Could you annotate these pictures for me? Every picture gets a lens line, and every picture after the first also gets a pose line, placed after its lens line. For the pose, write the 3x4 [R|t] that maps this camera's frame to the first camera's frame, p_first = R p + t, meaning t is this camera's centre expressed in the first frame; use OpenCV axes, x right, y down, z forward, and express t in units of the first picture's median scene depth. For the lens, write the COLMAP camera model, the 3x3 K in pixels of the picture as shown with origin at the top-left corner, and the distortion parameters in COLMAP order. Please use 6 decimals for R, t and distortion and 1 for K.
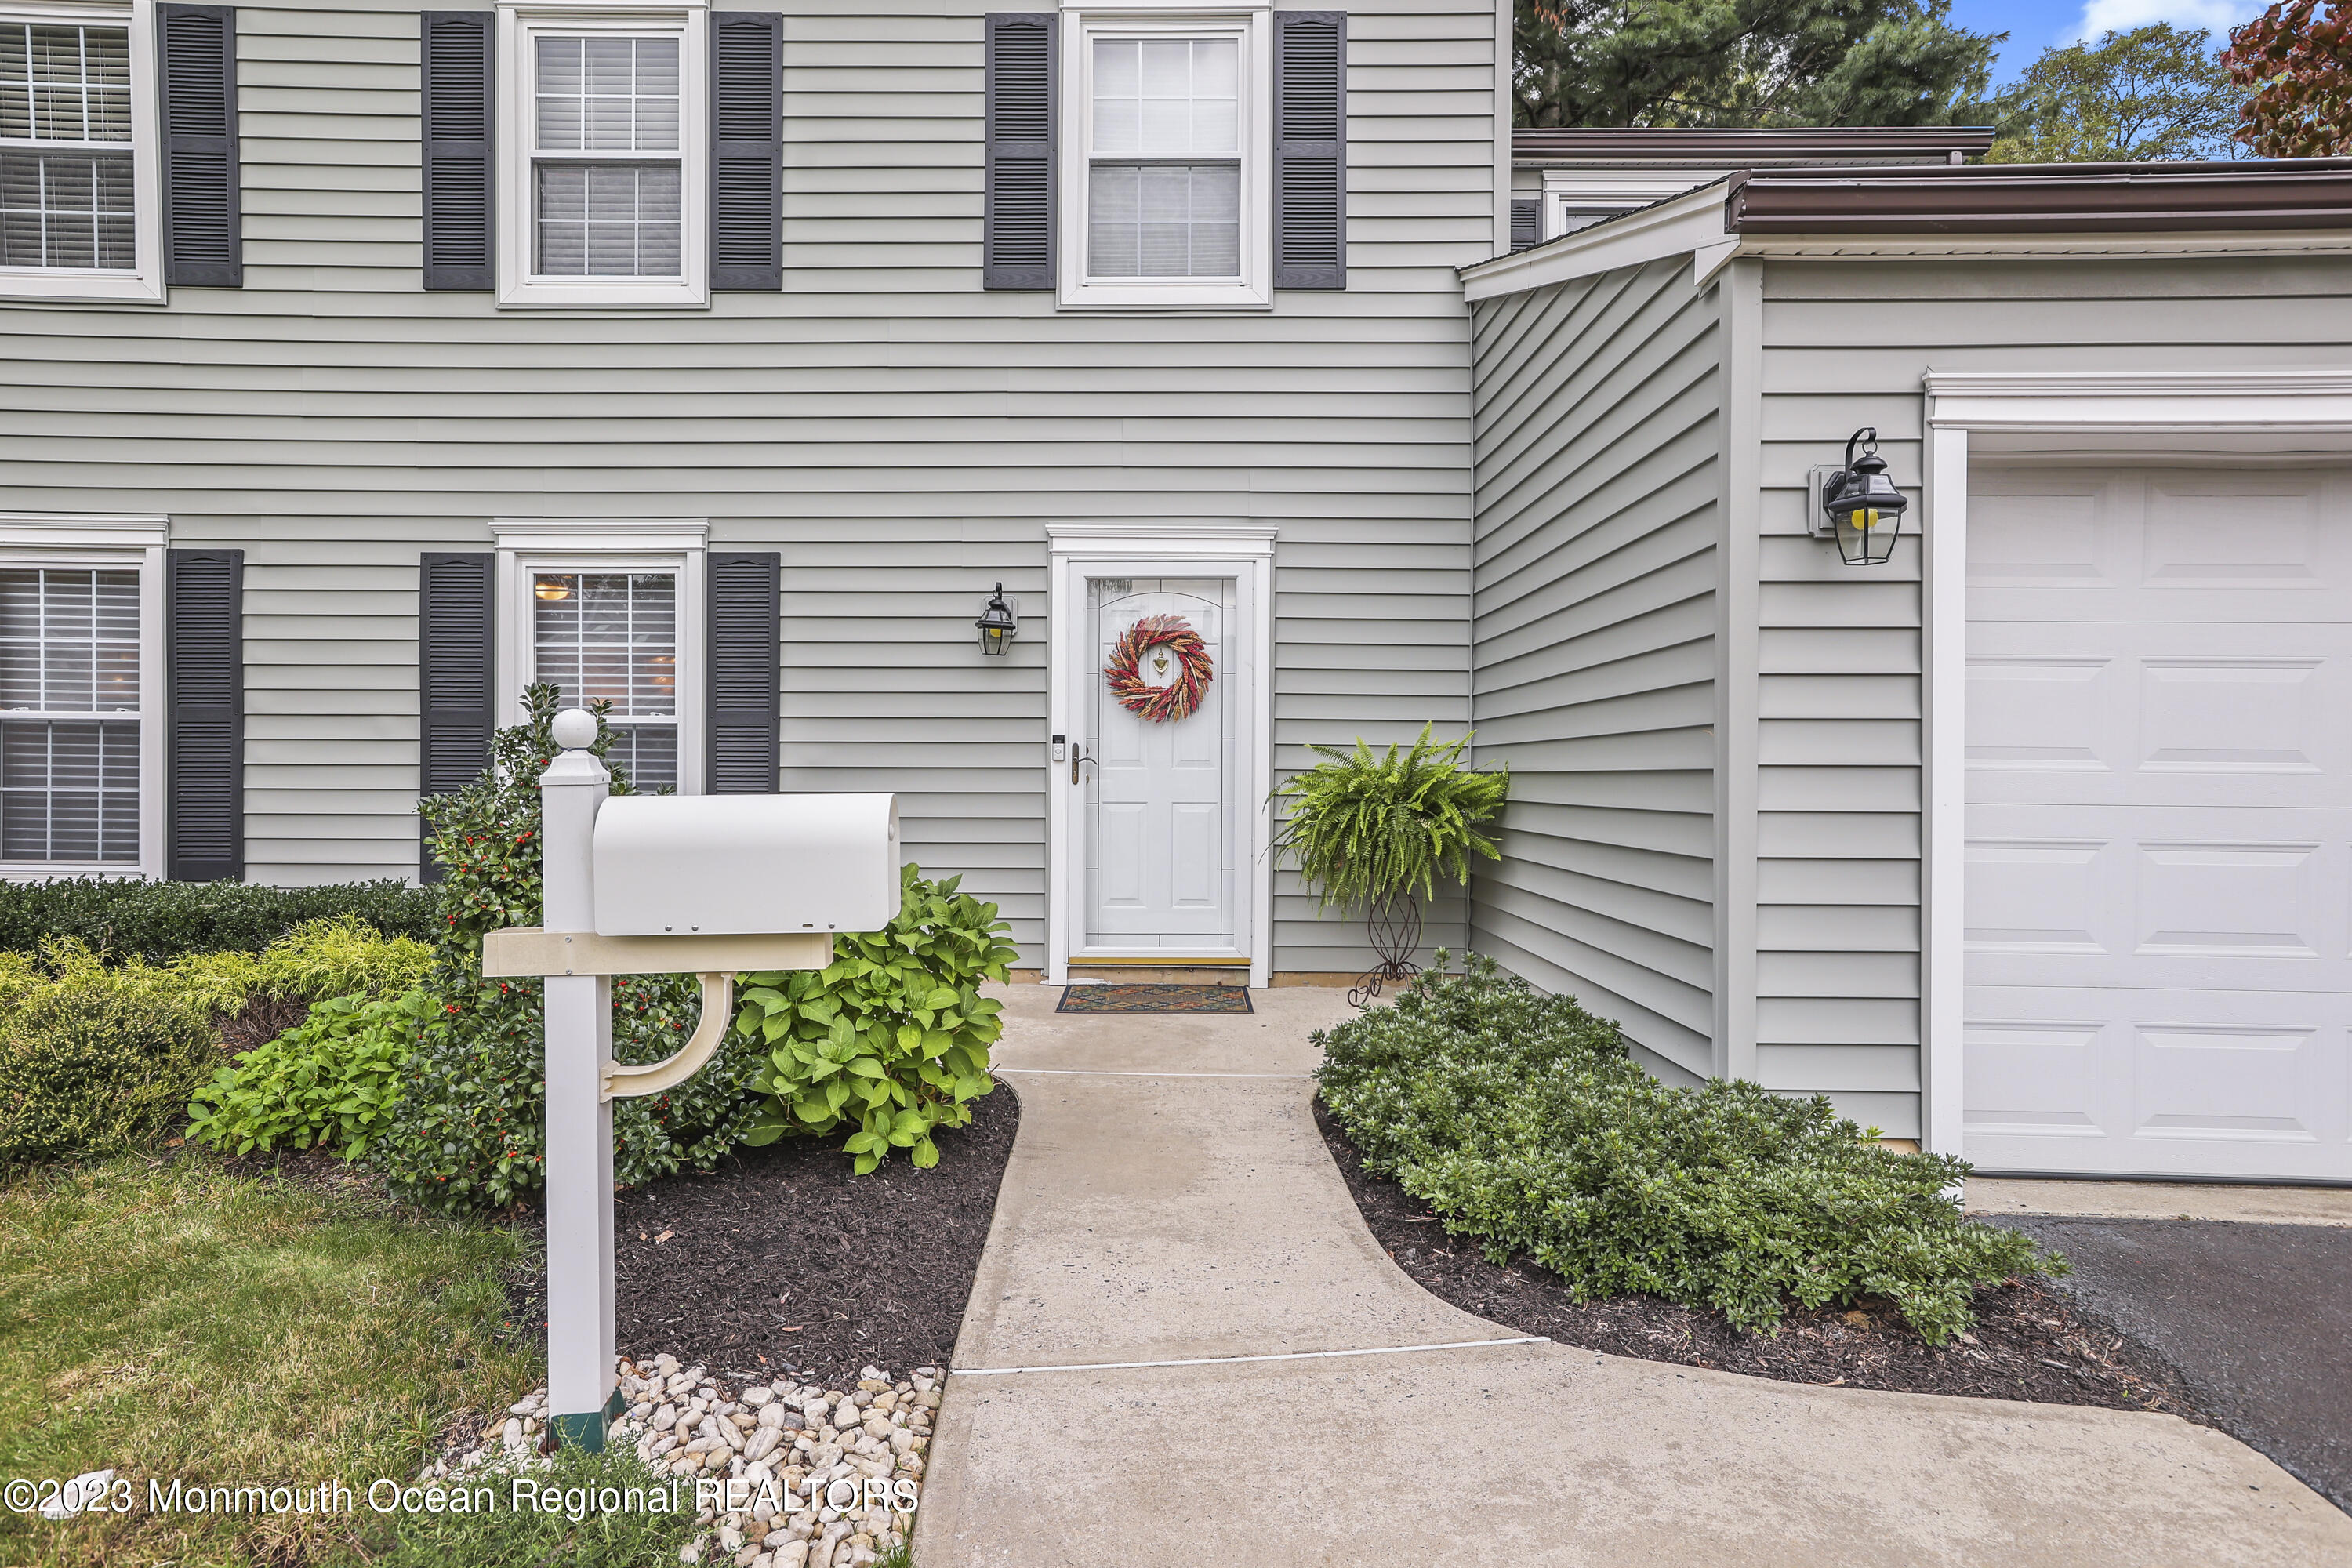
lens RADIAL K [[1296.1, 0, 1149.3], [0, 1296.1, 778.2], [0, 0, 1]] dist [0.014280, 0.010372]
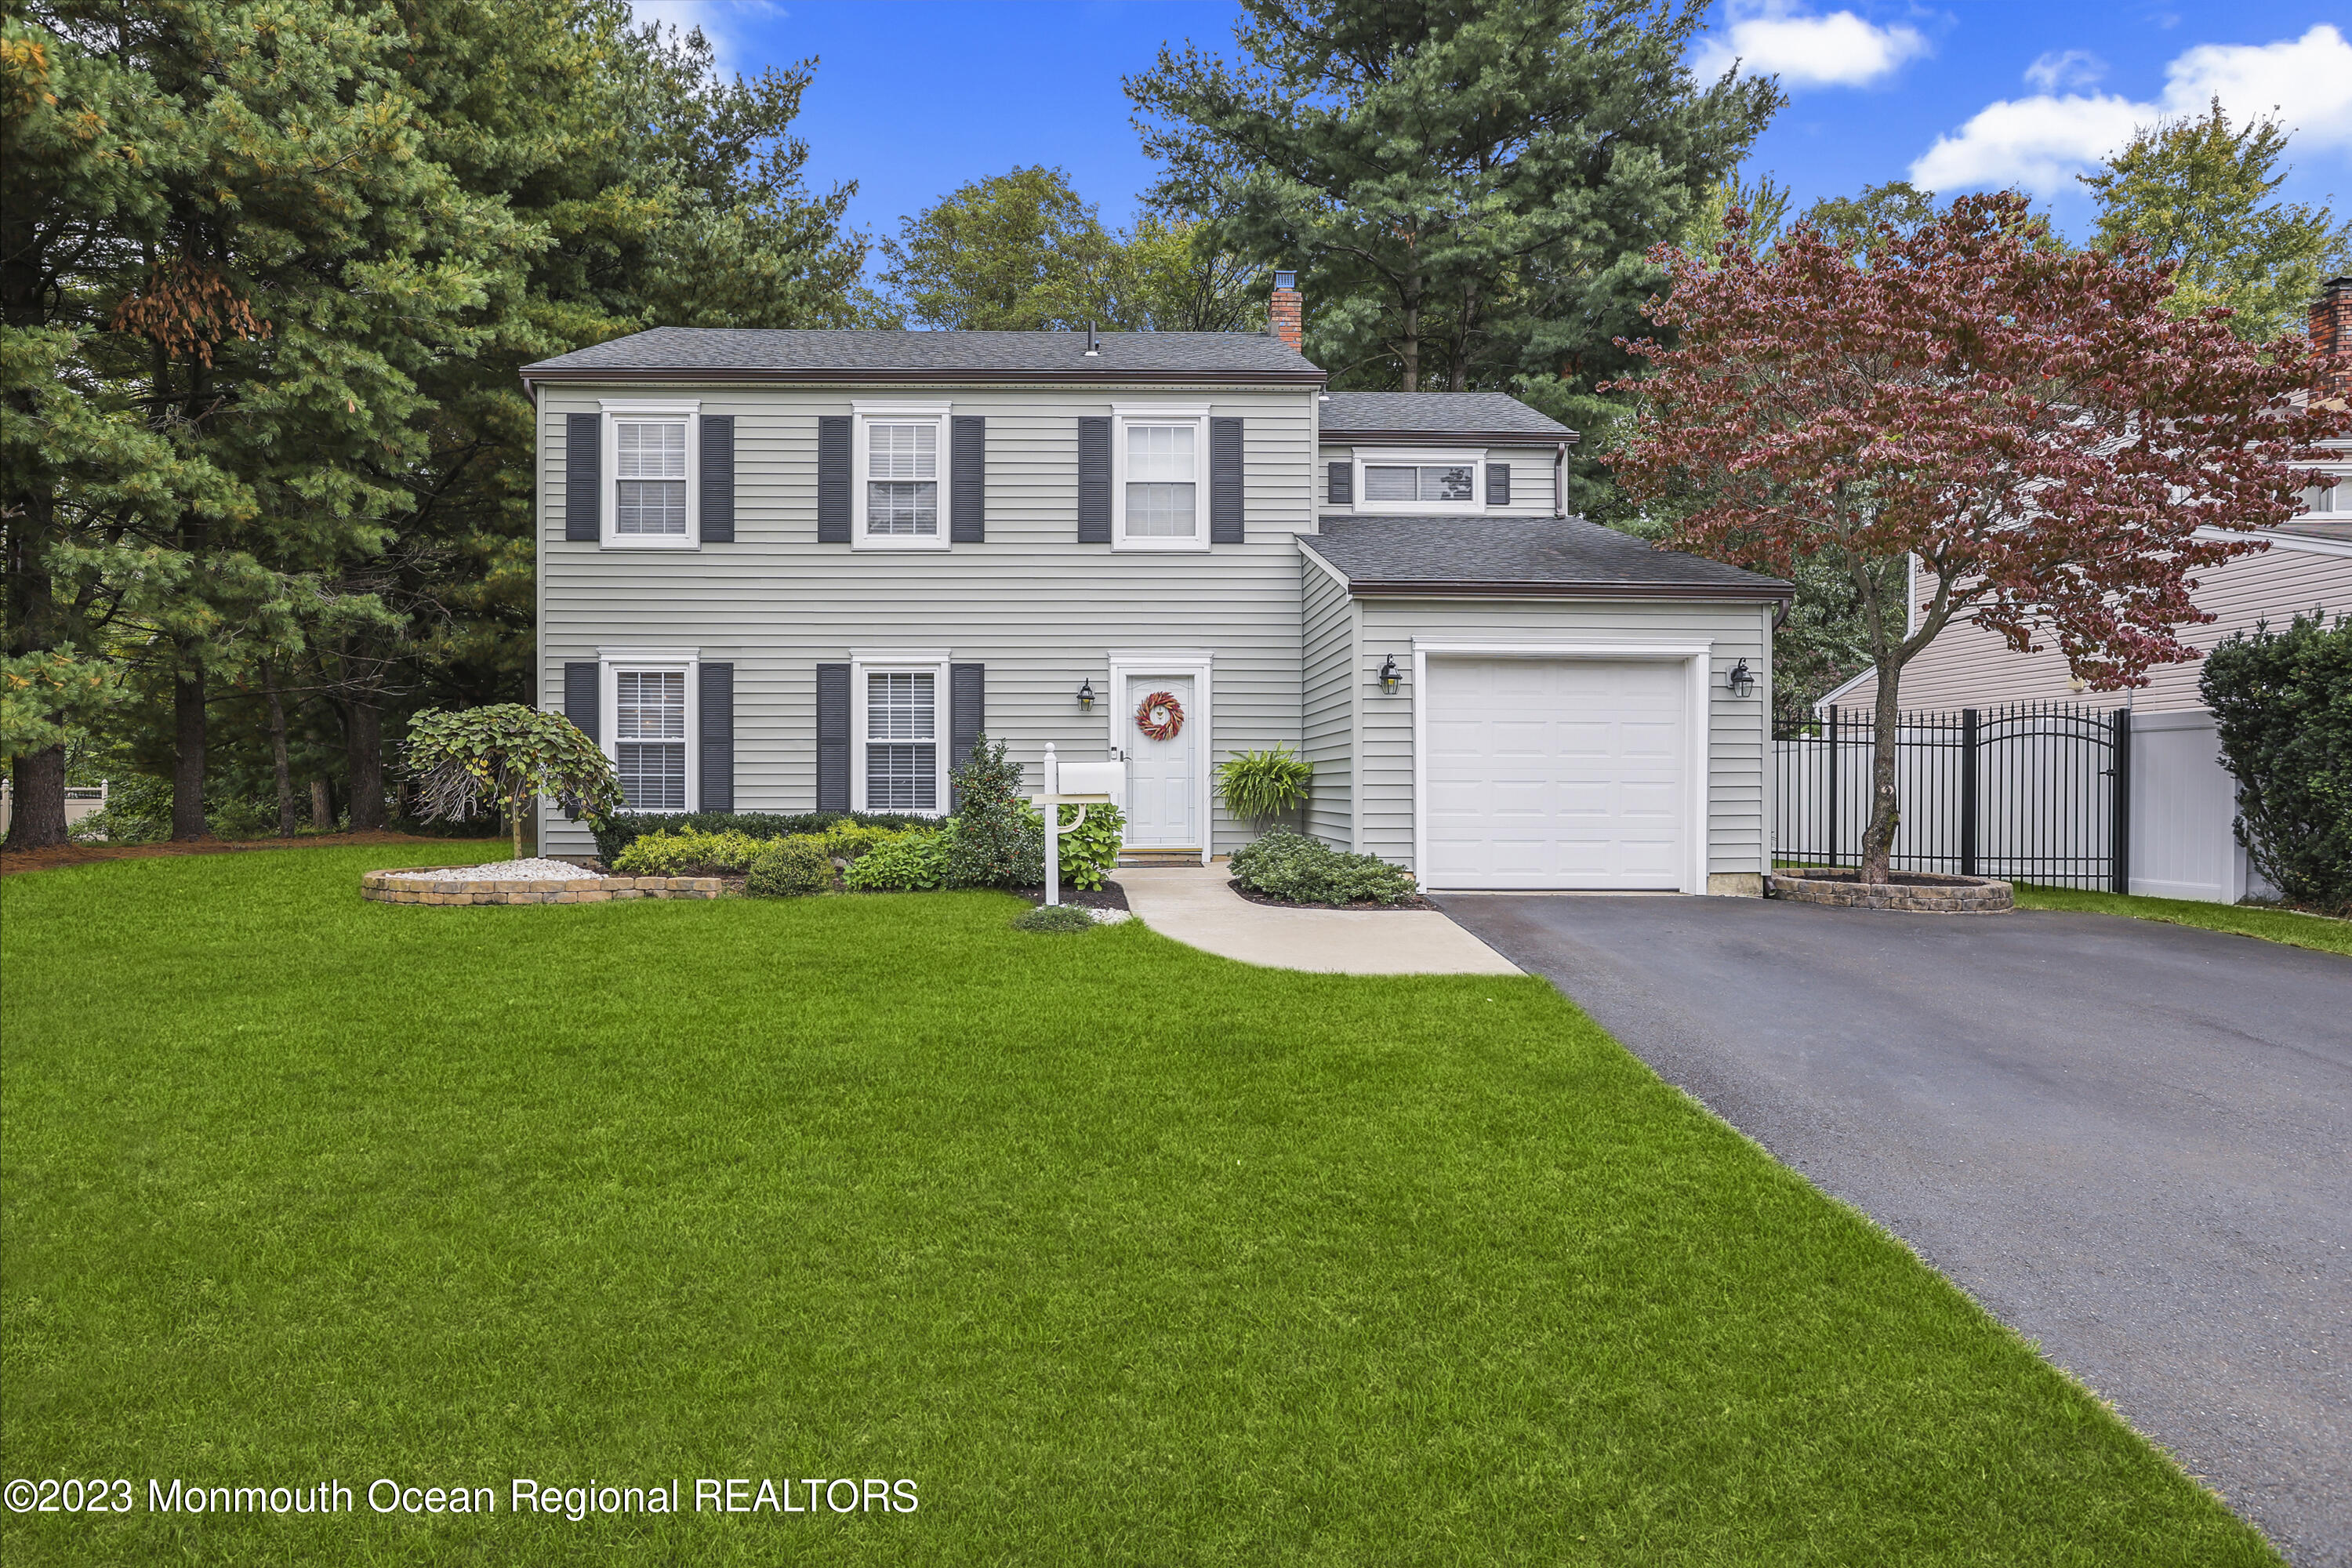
lens RADIAL K [[1296.1, 0, 1131.0], [0, 1296.1, 788.7], [0, 0, 1]] dist [0.014280, 0.010372]
pose [[0.999417, -0.005626, 0.033667, -0.114308], [0.005566, 0.999983, 0.001893, 0.033195], [-0.033677, -0.001704, 0.999431, -1.176948]]
